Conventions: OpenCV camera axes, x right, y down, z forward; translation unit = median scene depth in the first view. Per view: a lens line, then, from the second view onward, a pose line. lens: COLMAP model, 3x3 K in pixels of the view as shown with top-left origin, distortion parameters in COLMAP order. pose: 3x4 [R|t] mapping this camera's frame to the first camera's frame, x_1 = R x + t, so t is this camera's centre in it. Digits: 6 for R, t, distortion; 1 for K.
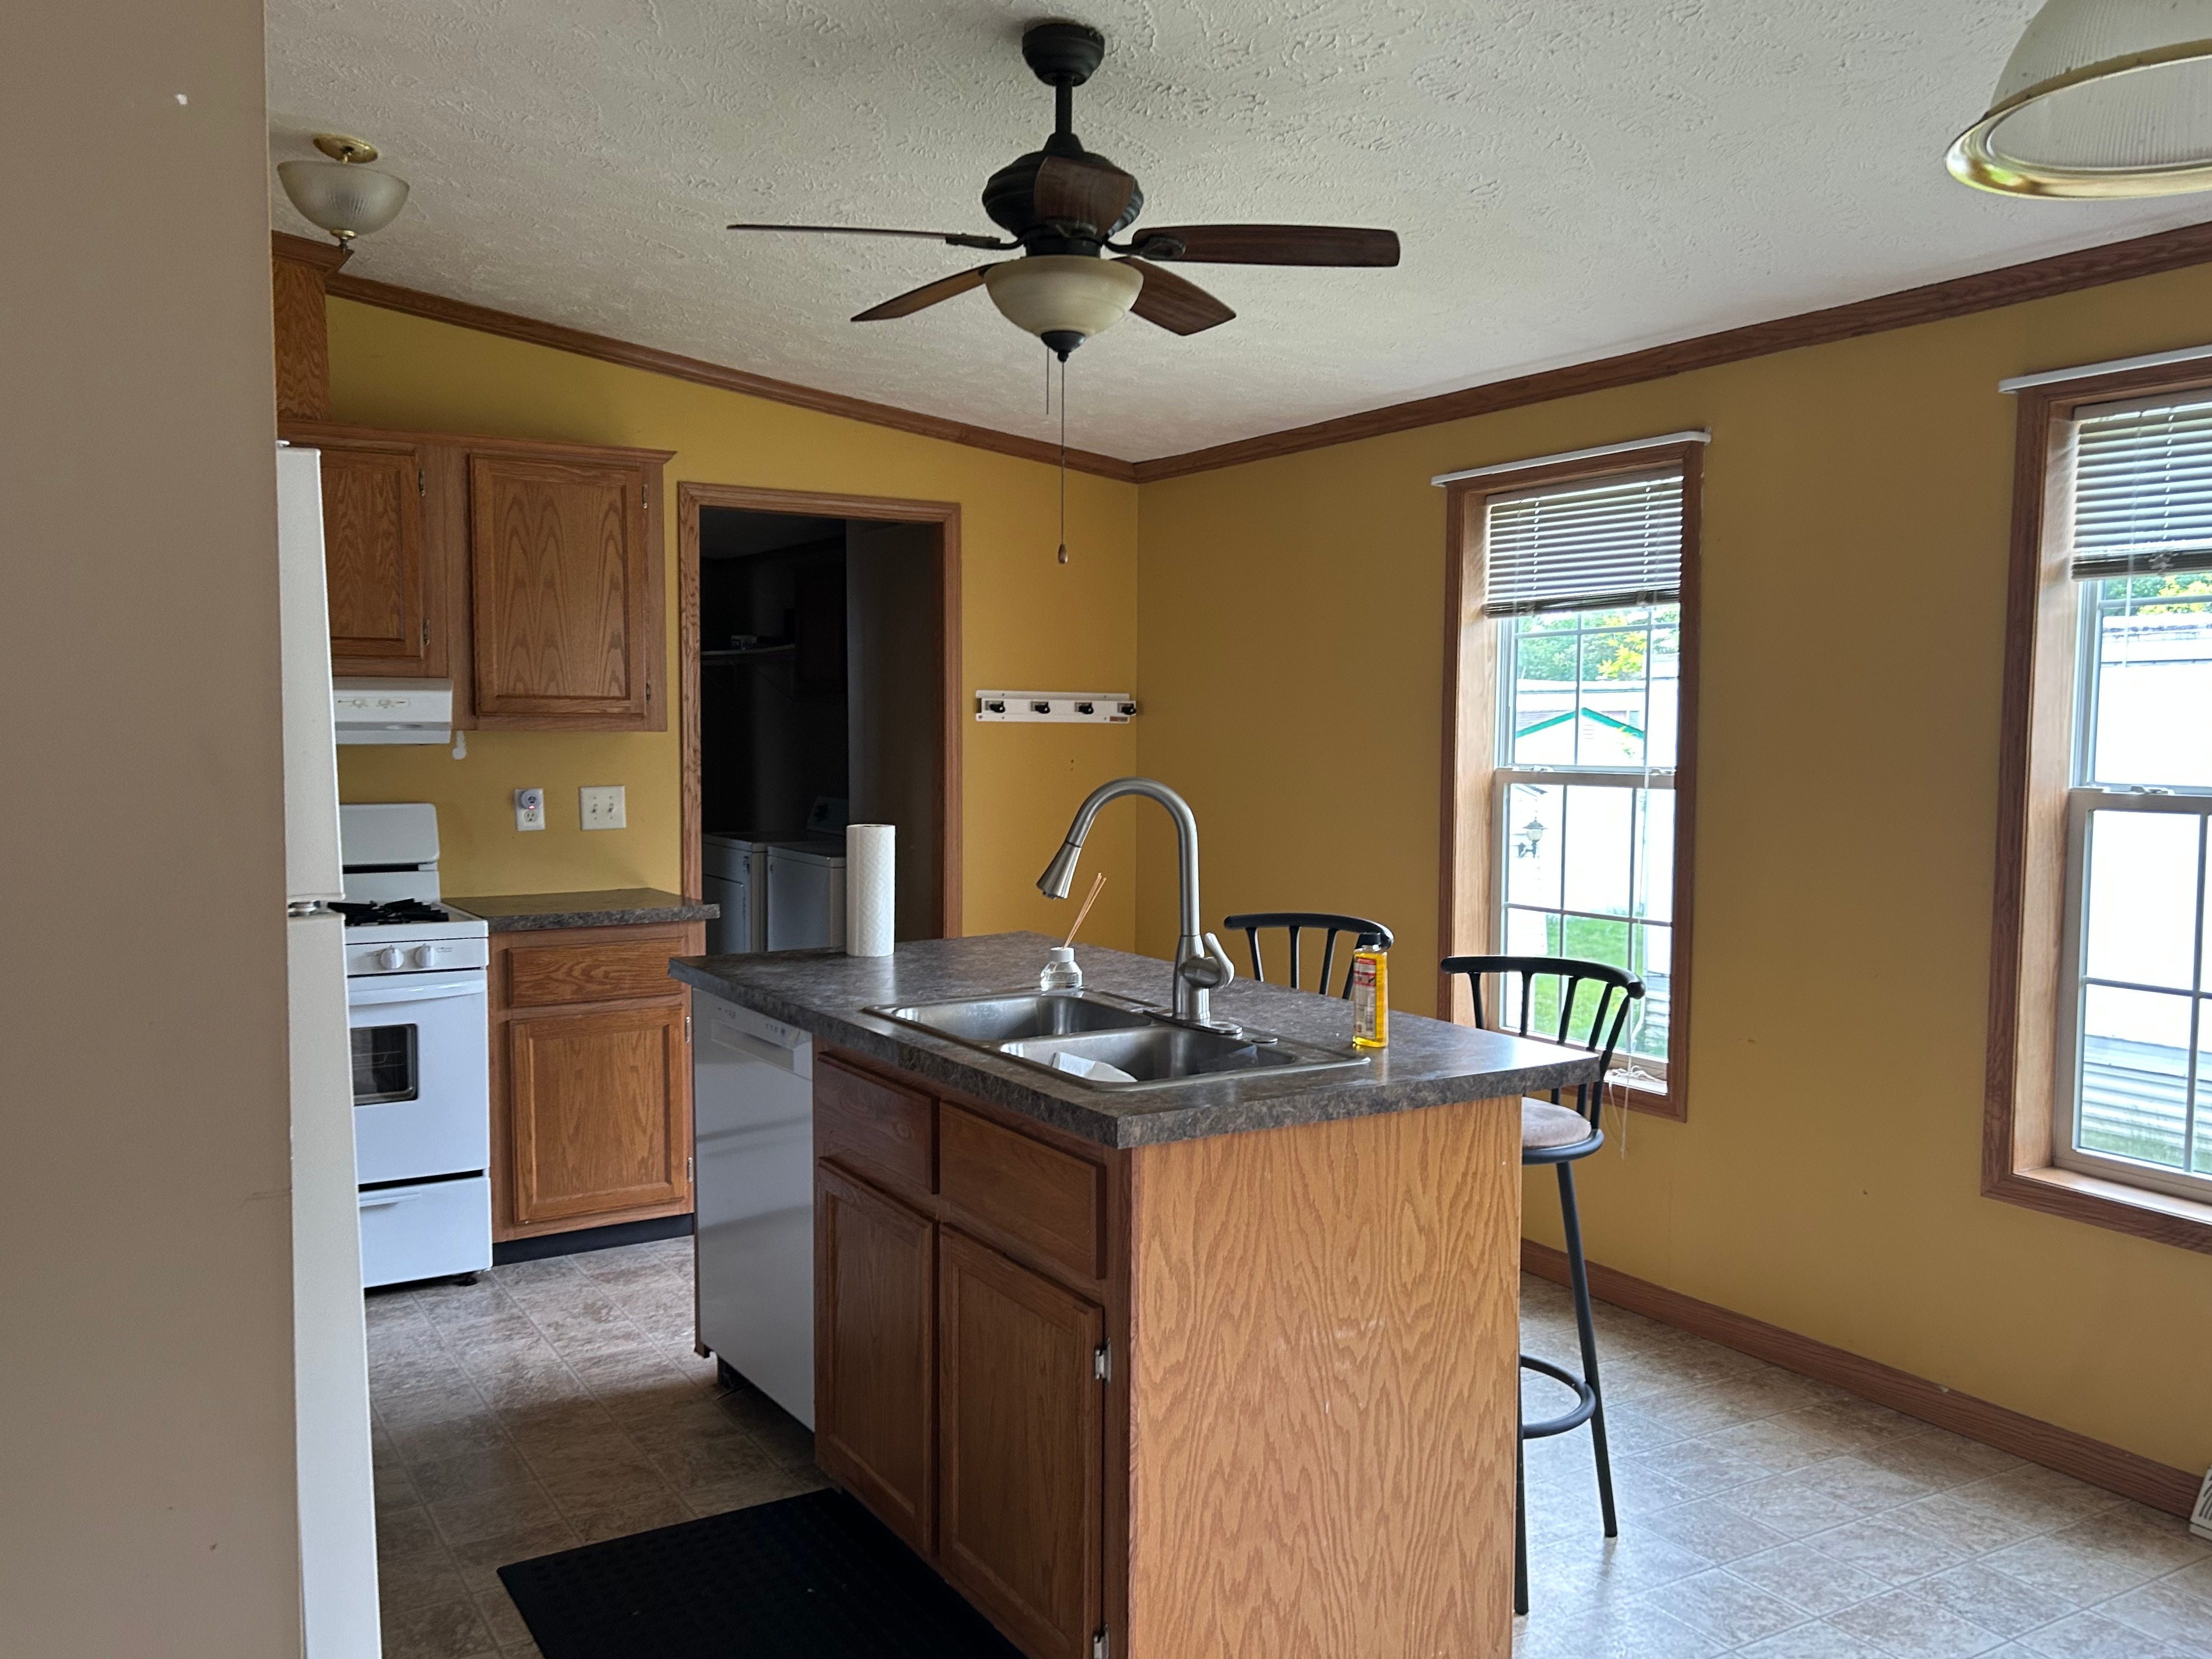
lens RADIAL K [[1700.5, 0, 1082.0], [0, 1700.5, 847.3], [0, 0, 1]] dist [0.000293, -0.015434]
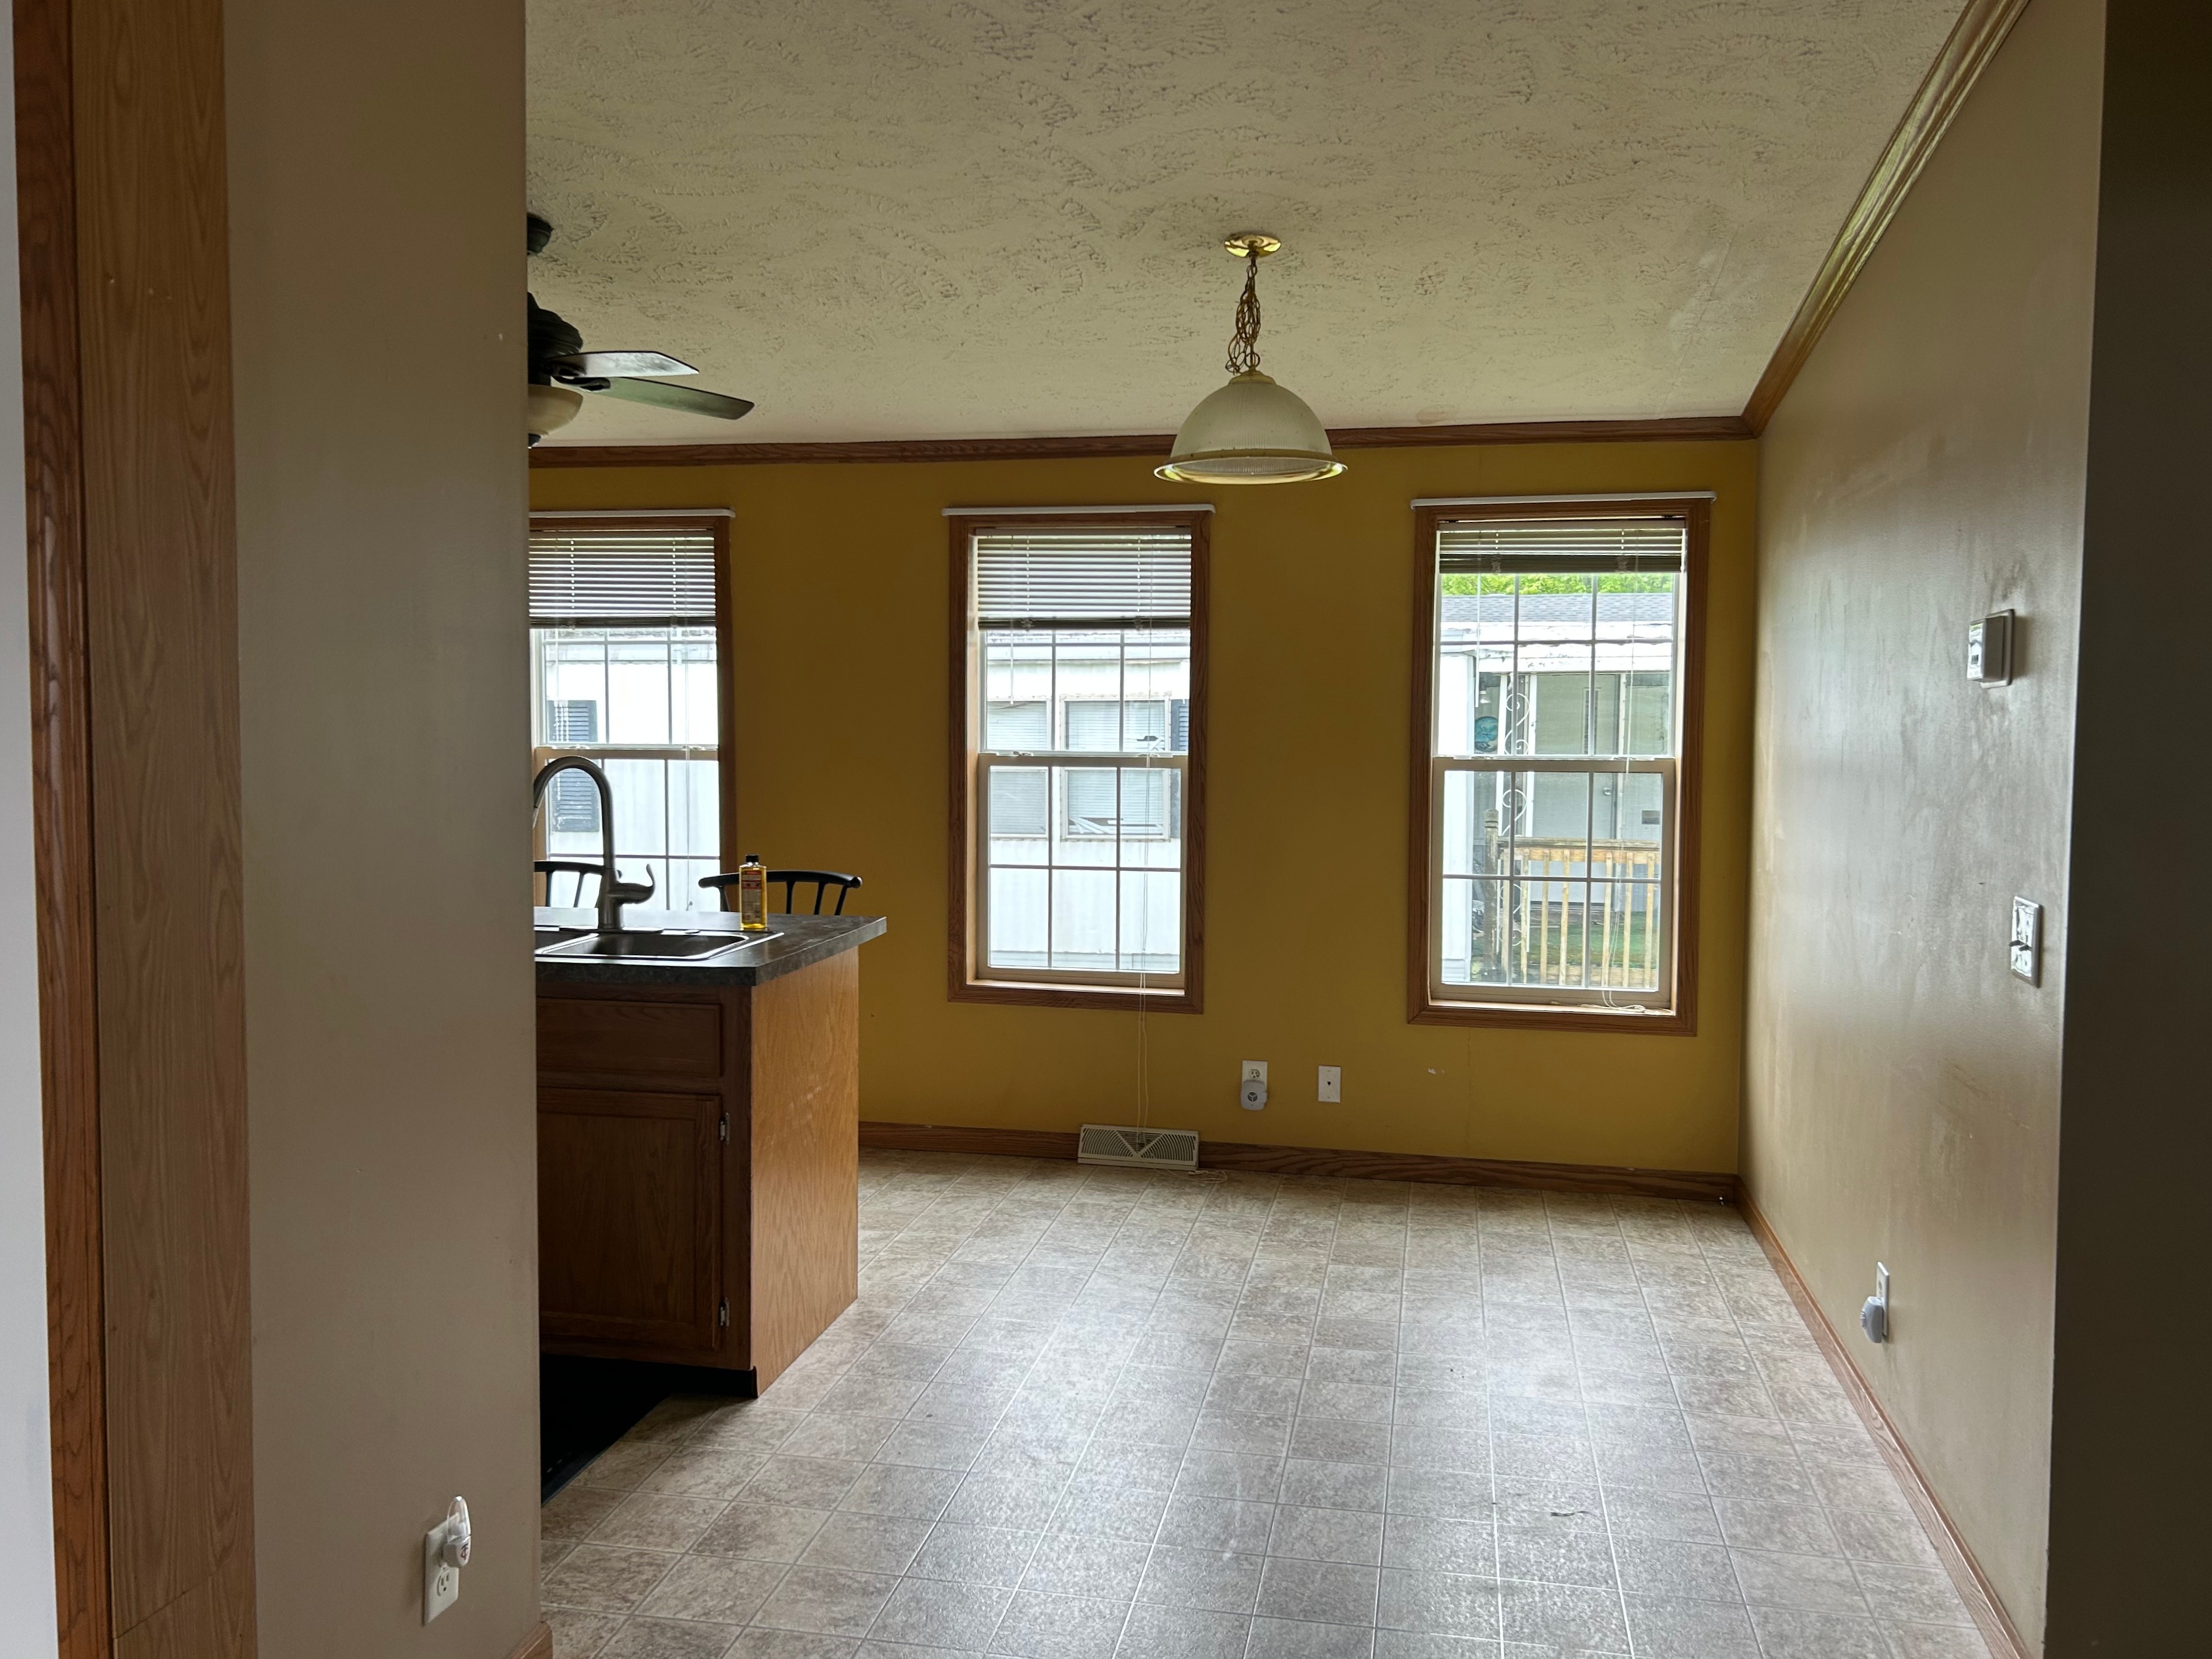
lens RADIAL K [[1700.5, 0, 1095.1], [0, 1700.5, 830.8], [0, 0, 1]] dist [0.000293, -0.015434]
pose [[0.656636, -0.055181, 0.752187, -0.627829], [0.050190, 0.998306, 0.029423, -0.001684], [-0.752536, 0.018433, 0.658293, -0.200520]]
